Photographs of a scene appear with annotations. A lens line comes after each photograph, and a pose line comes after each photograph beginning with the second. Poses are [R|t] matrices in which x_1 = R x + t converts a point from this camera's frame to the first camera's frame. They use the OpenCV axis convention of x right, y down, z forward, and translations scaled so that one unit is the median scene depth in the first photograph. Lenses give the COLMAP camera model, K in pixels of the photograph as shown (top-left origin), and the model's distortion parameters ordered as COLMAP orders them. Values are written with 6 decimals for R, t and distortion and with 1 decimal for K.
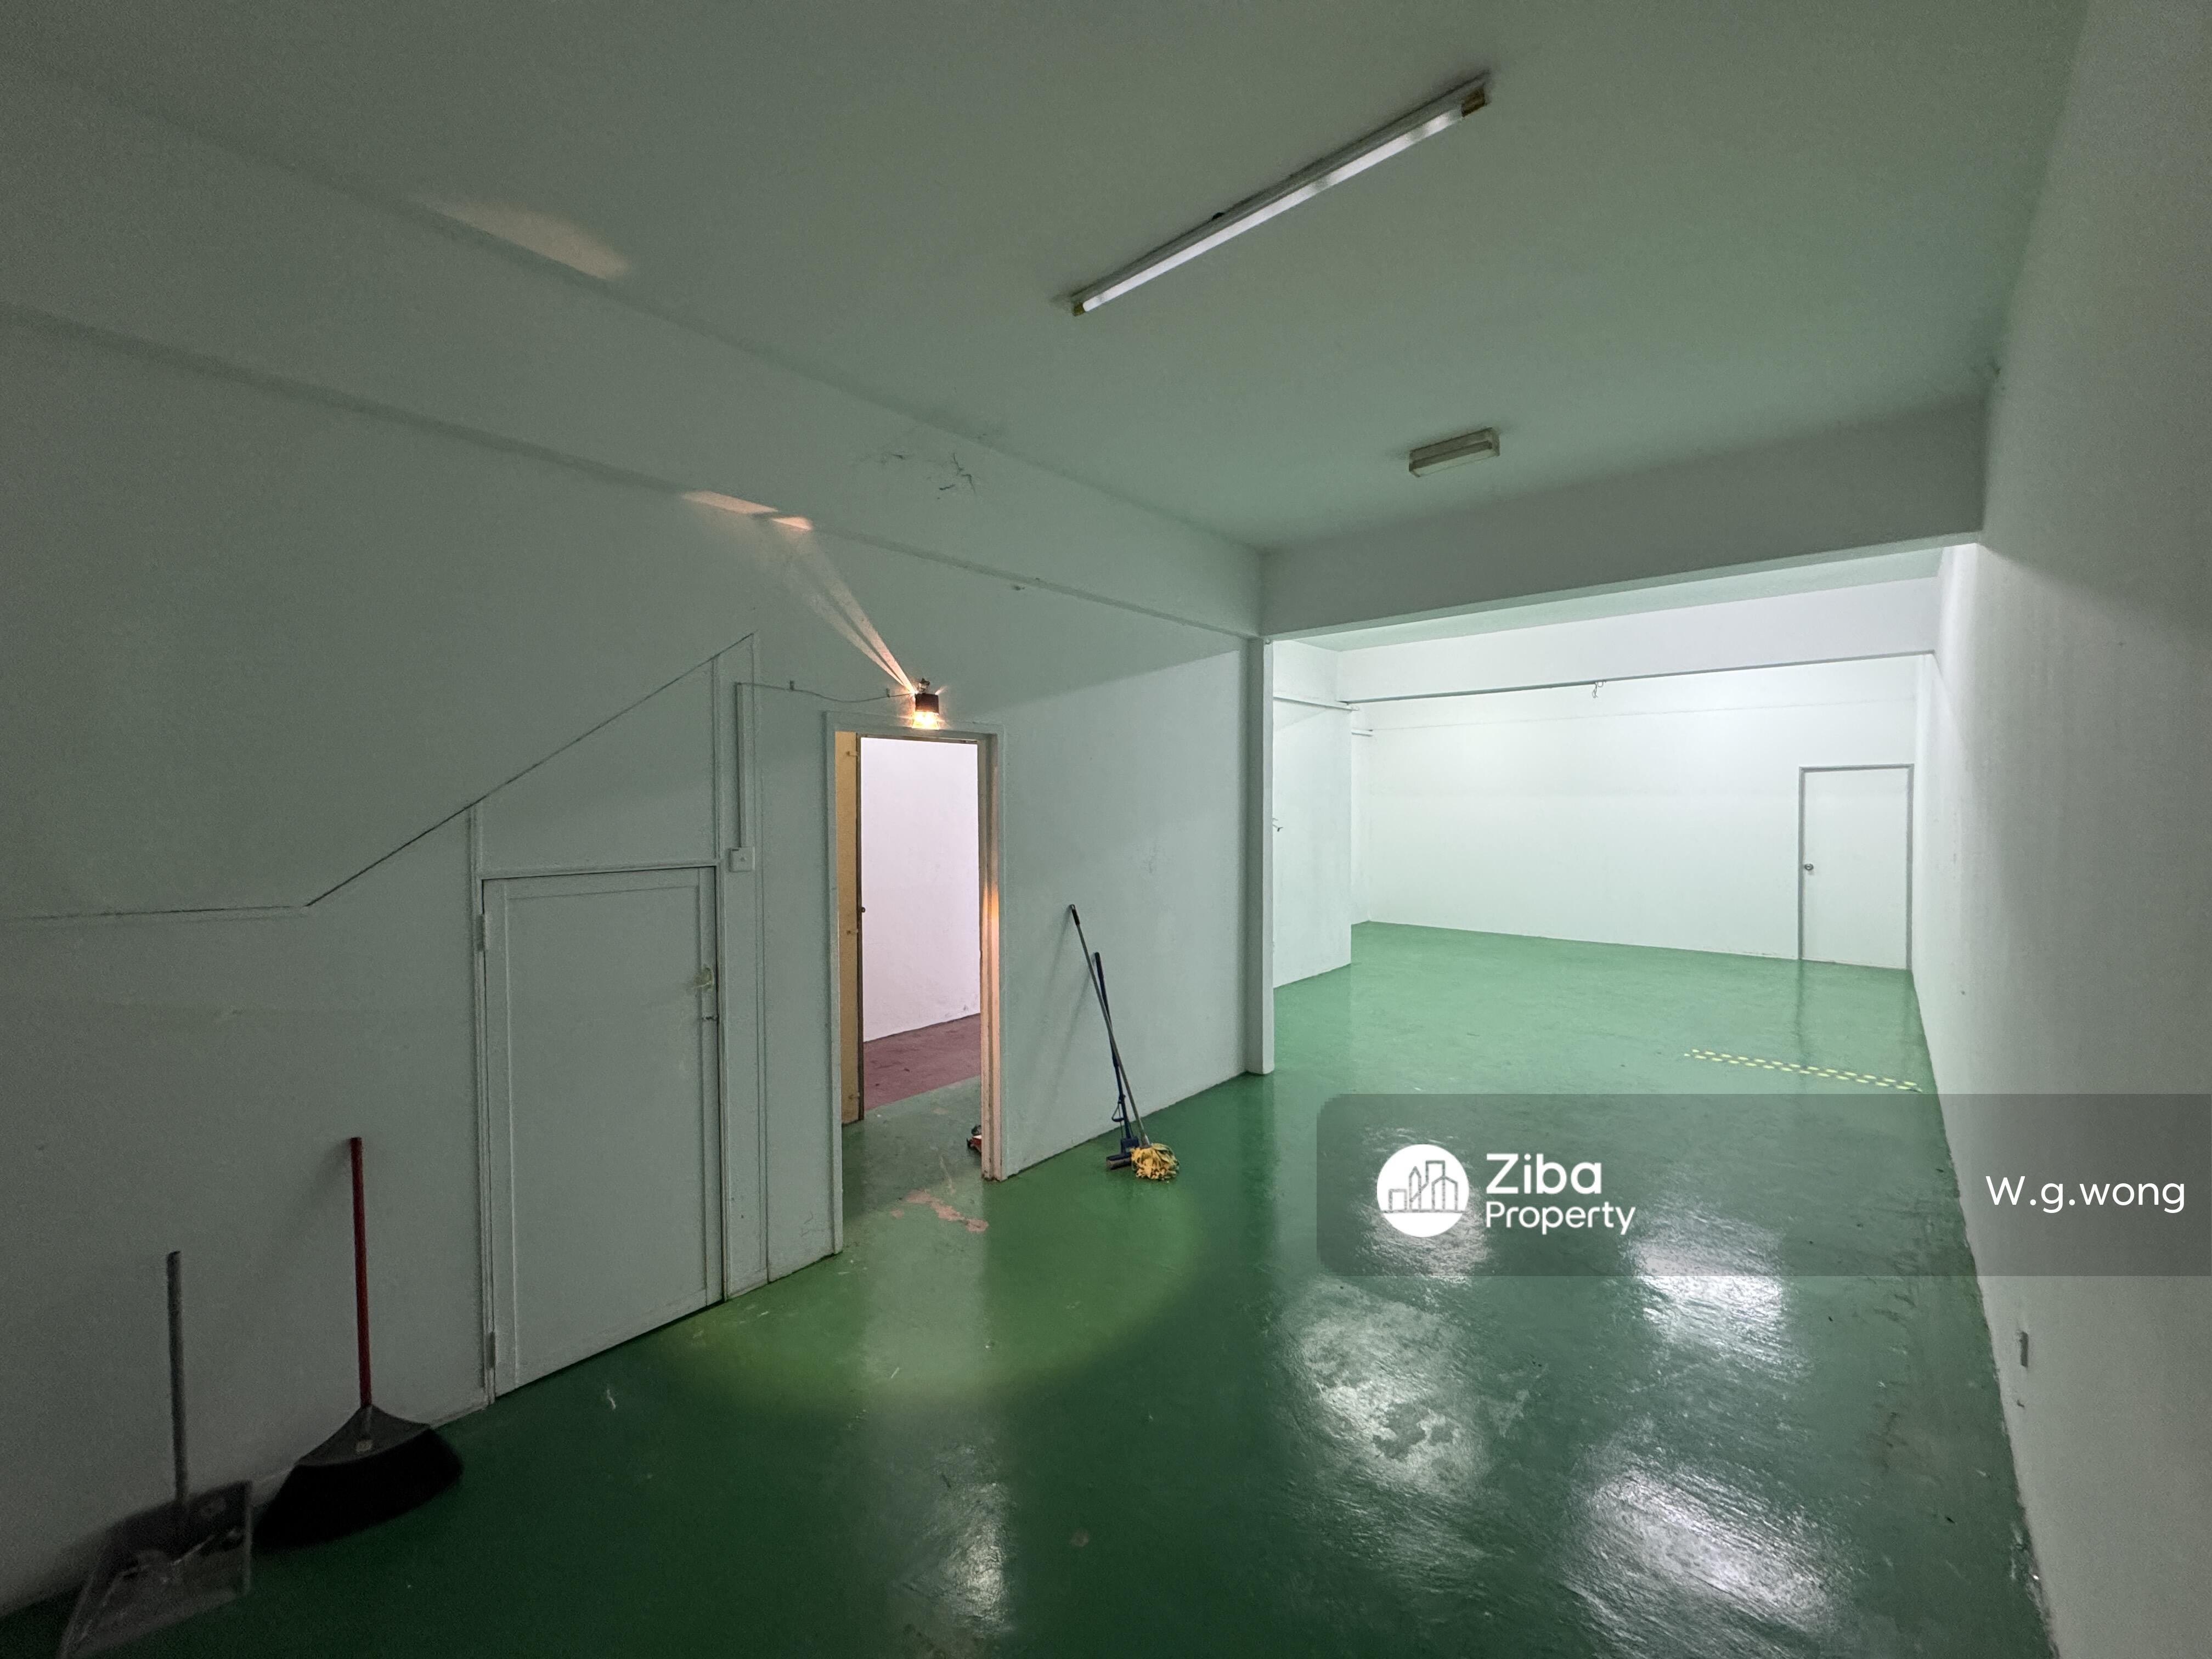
lens RADIAL K [[876.0, 0, 1105.0], [0, 876.0, 827.1], [0, 0, 1]] dist [-0.003125, -0.000377]
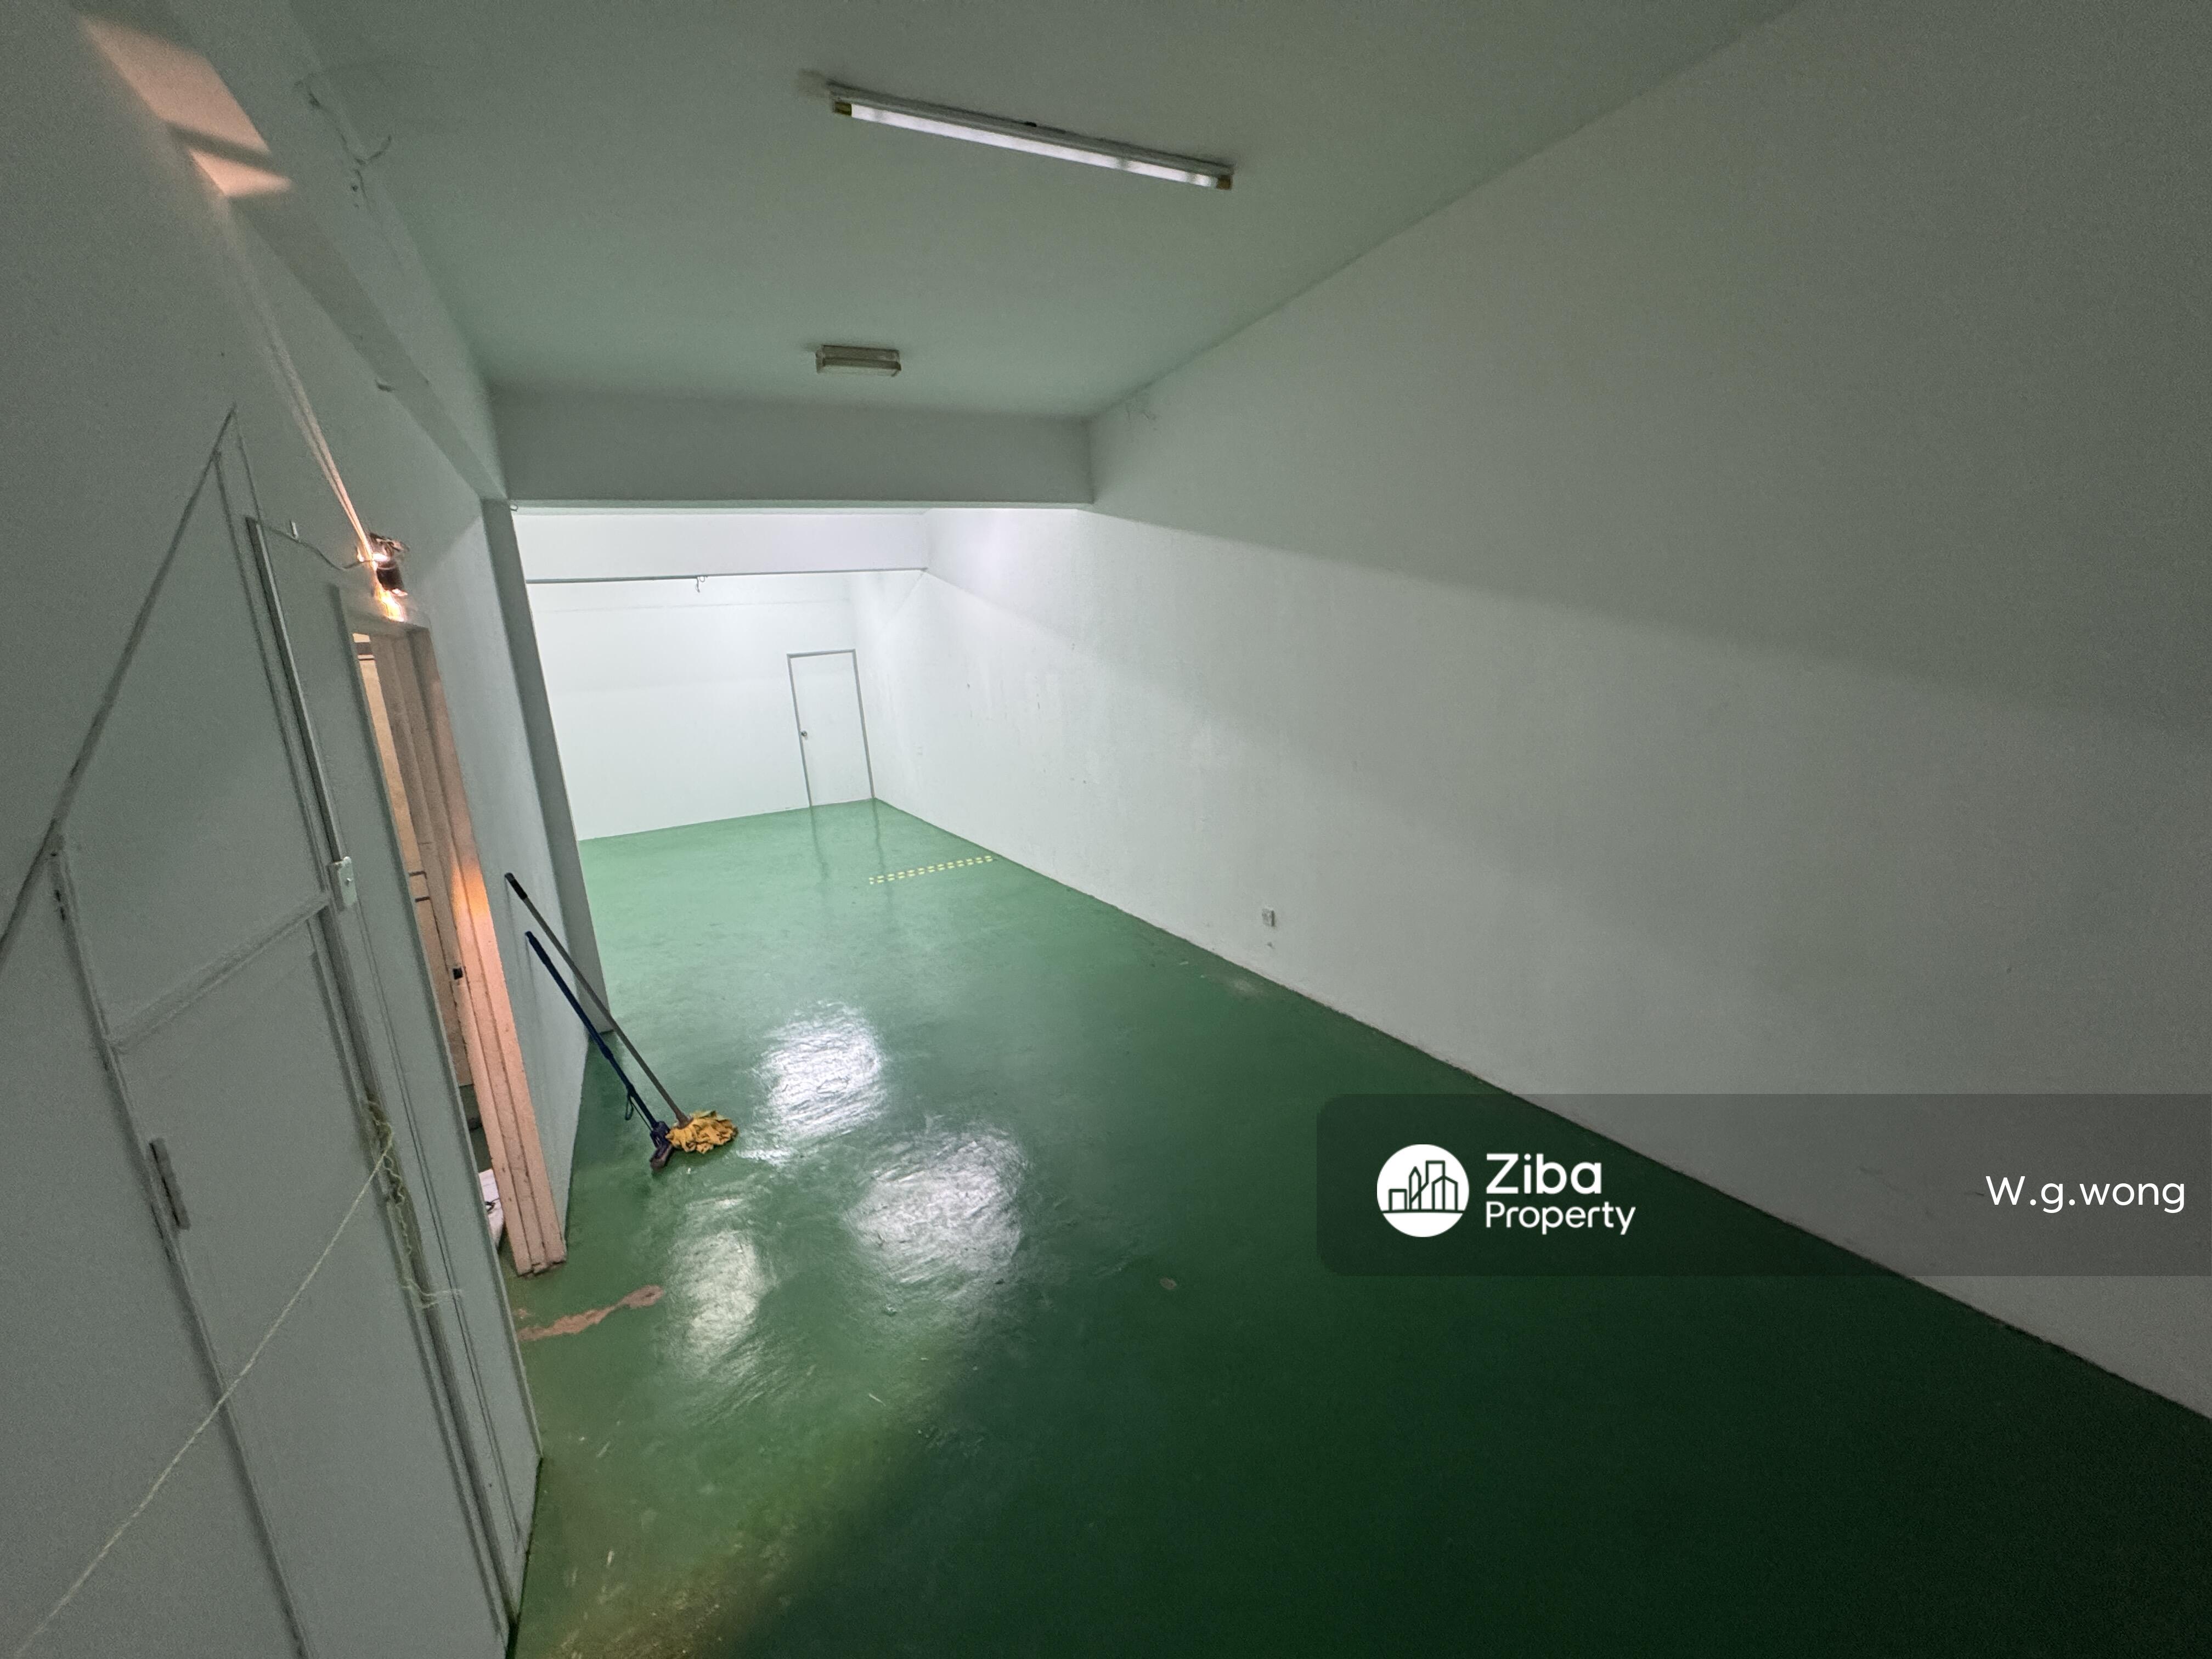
lens RADIAL K [[876.0, 0, 1105.0], [0, 876.0, 827.1], [0, 0, 1]] dist [-0.003125, -0.000377]
pose [[0.355827, -0.208316, 0.911039, -0.617117], [0.097547, 0.977794, 0.185480, -0.039992], [-0.929447, 0.022871, 0.368246, 0.352783]]
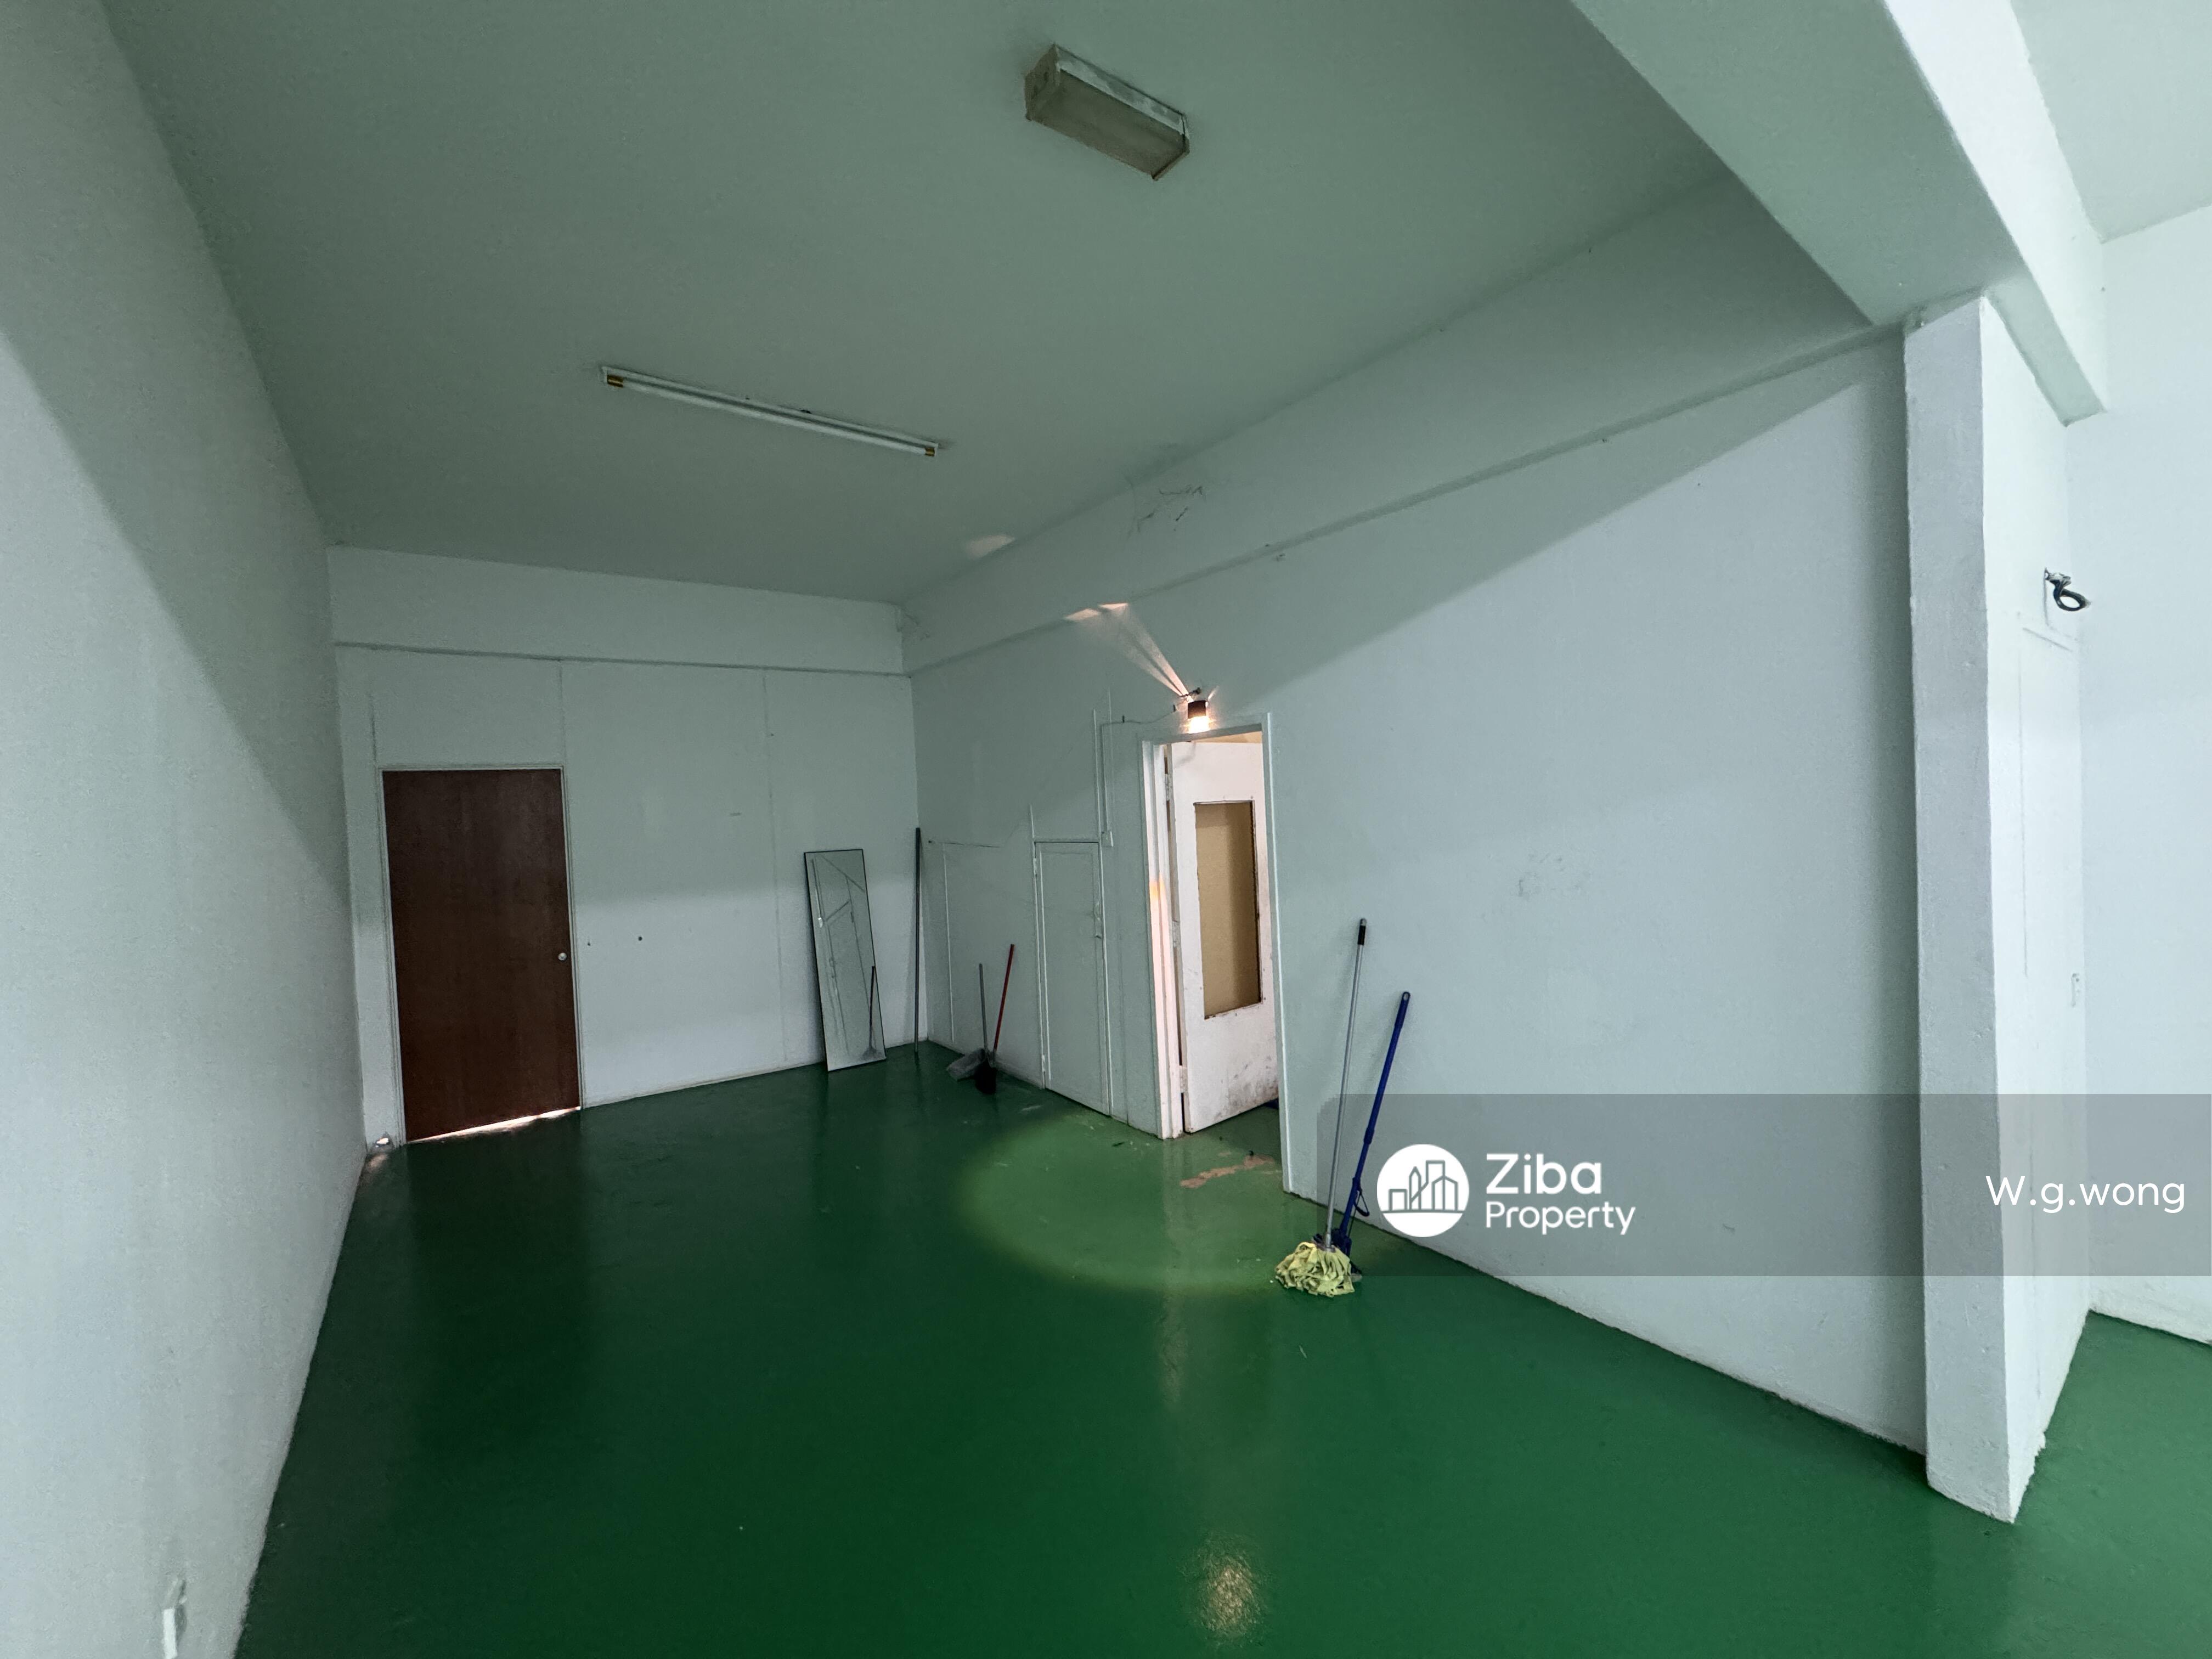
lens RADIAL K [[876.0, 0, 1105.0], [0, 876.0, 827.1], [0, 0, 1]] dist [-0.003125, -0.000377]
pose [[-0.205896, 0.032369, -0.978038, 0.953053], [0.017573, 0.999414, 0.029377, -0.025059], [0.978416, -0.011138, -0.206344, 1.143040]]
